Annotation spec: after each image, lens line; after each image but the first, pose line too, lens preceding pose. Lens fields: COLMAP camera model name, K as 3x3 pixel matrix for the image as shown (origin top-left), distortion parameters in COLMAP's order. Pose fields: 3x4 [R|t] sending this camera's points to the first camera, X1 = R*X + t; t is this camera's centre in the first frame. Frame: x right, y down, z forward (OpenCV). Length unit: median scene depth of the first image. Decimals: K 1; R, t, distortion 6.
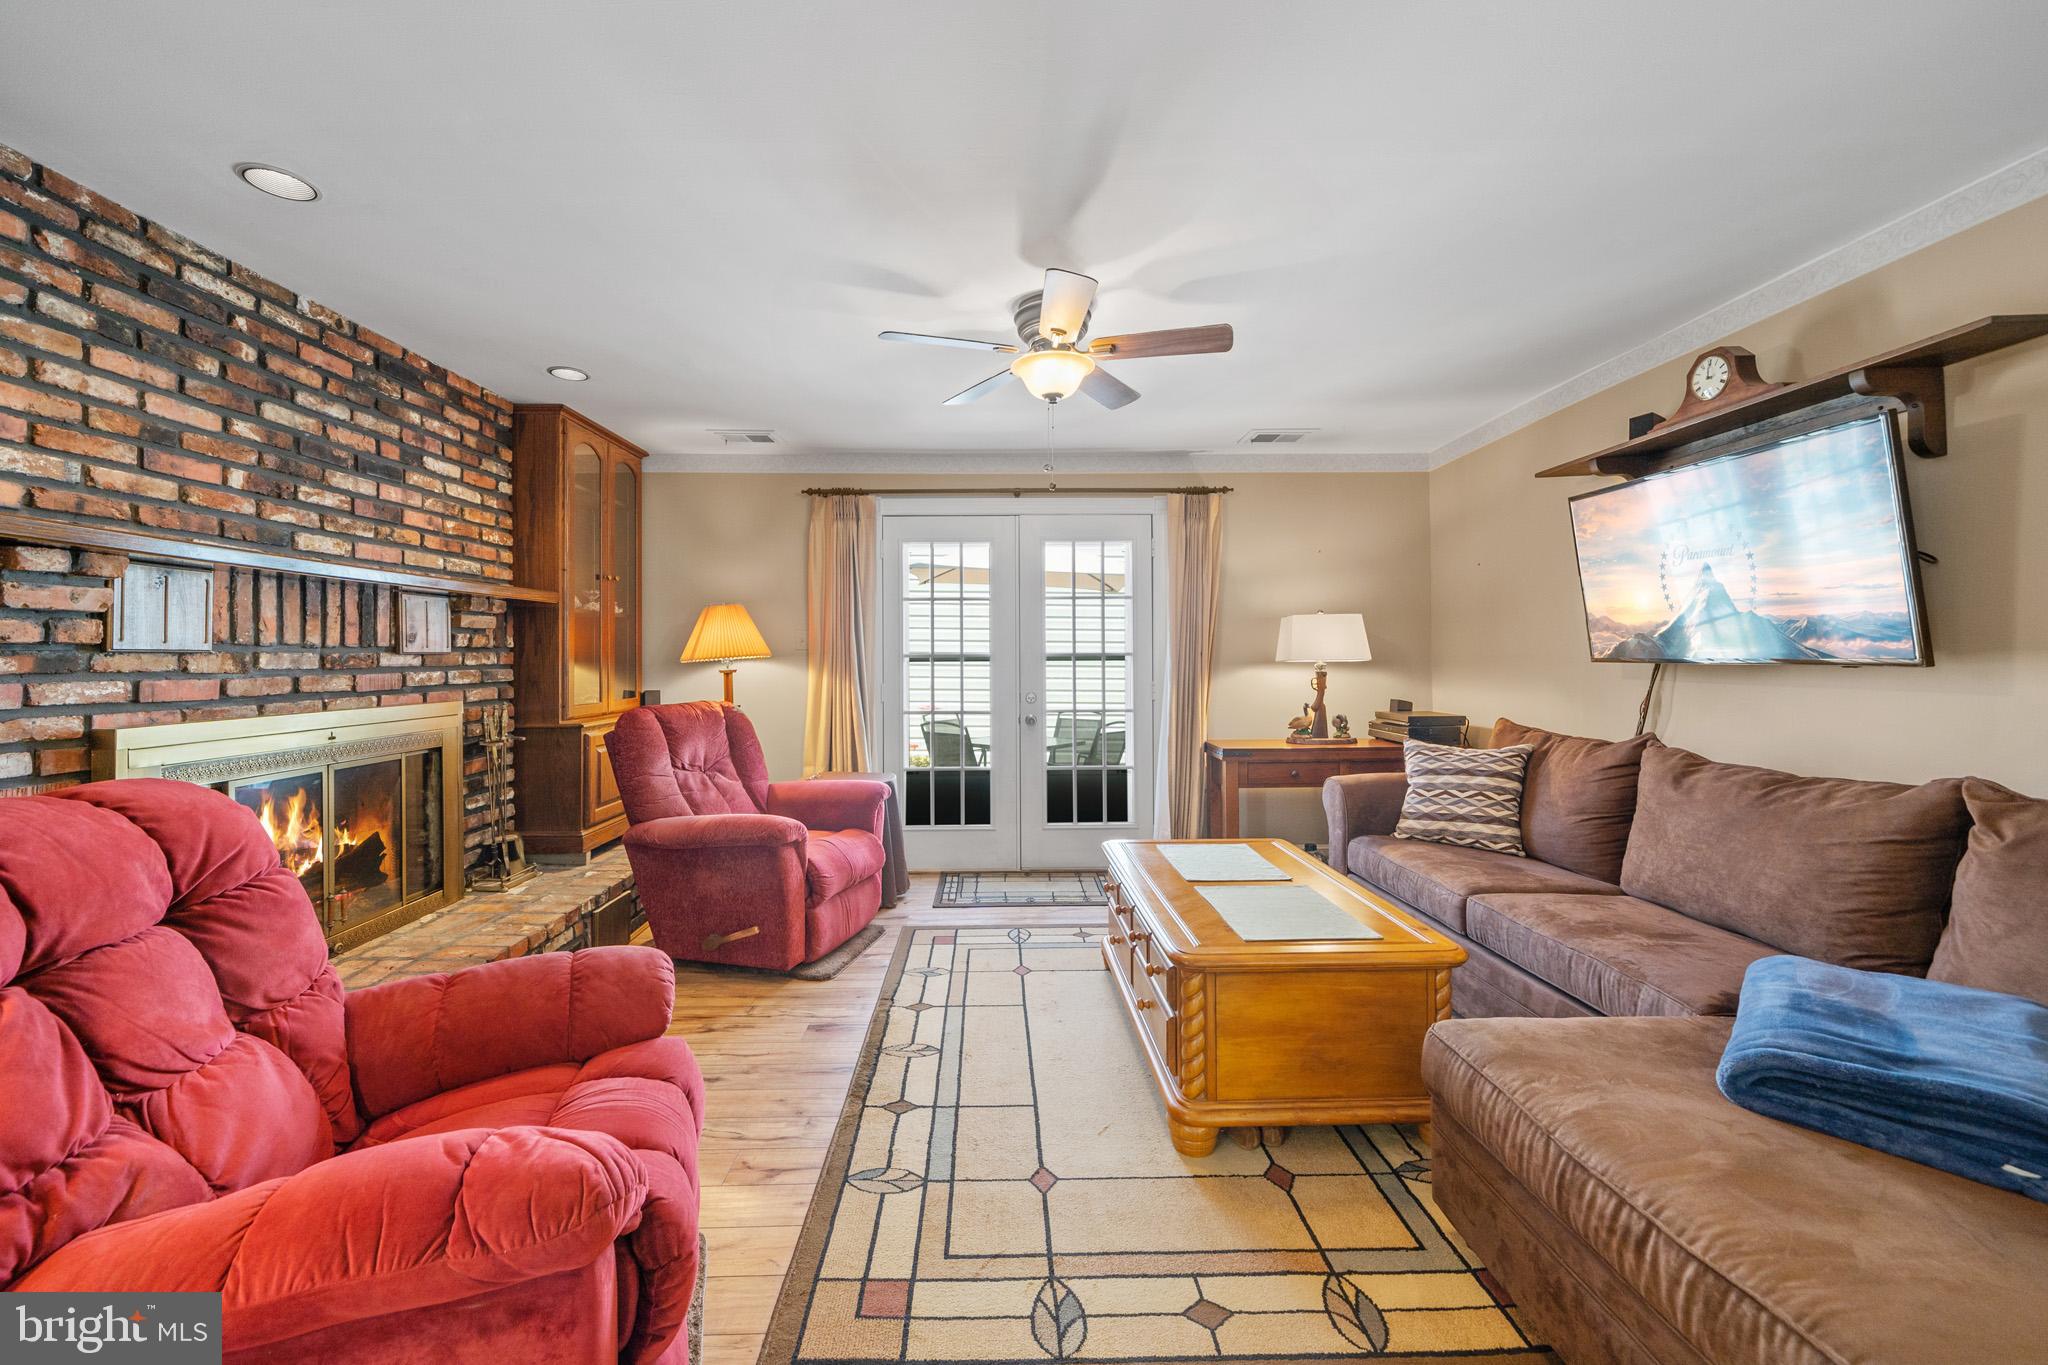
lens RADIAL K [[784.9, 0, 1018.4], [0, 784.9, 656.4], [0, 0, 1]] dist [-0.000678, -0.000076]
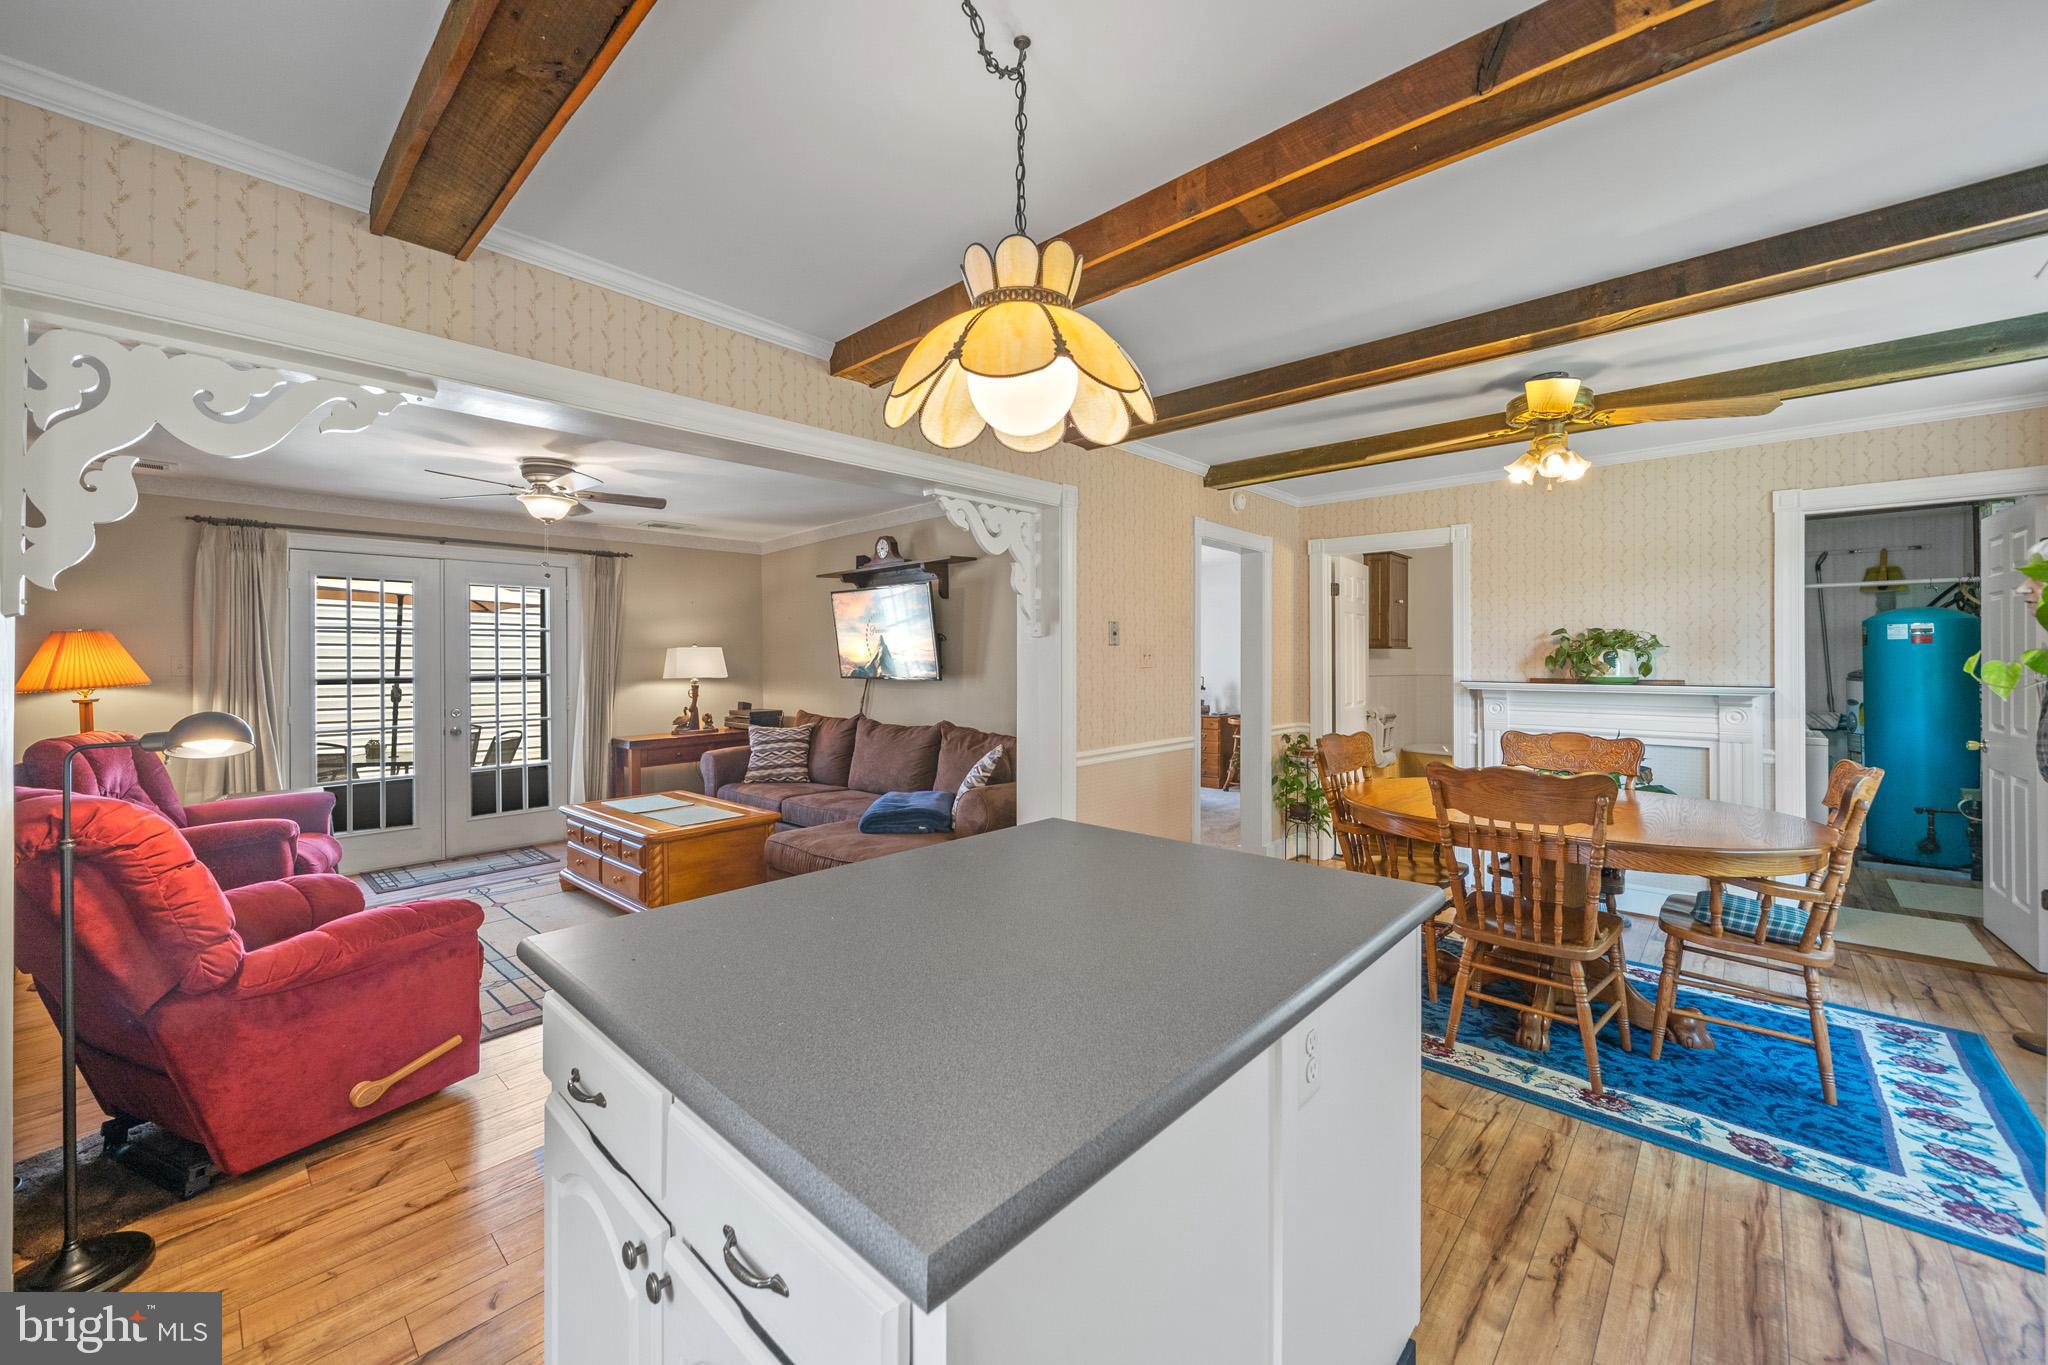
lens RADIAL K [[802.3, 0, 998.2], [0, 802.3, 639.2], [0, 0, 1]] dist [-0.001522, 0.000110]
pose [[0.710503, 0.014356, 0.703548, -0.417861], [0.004986, 0.999664, -0.025434, -0.039735], [-0.703677, 0.021579, 0.710193, -0.736427]]
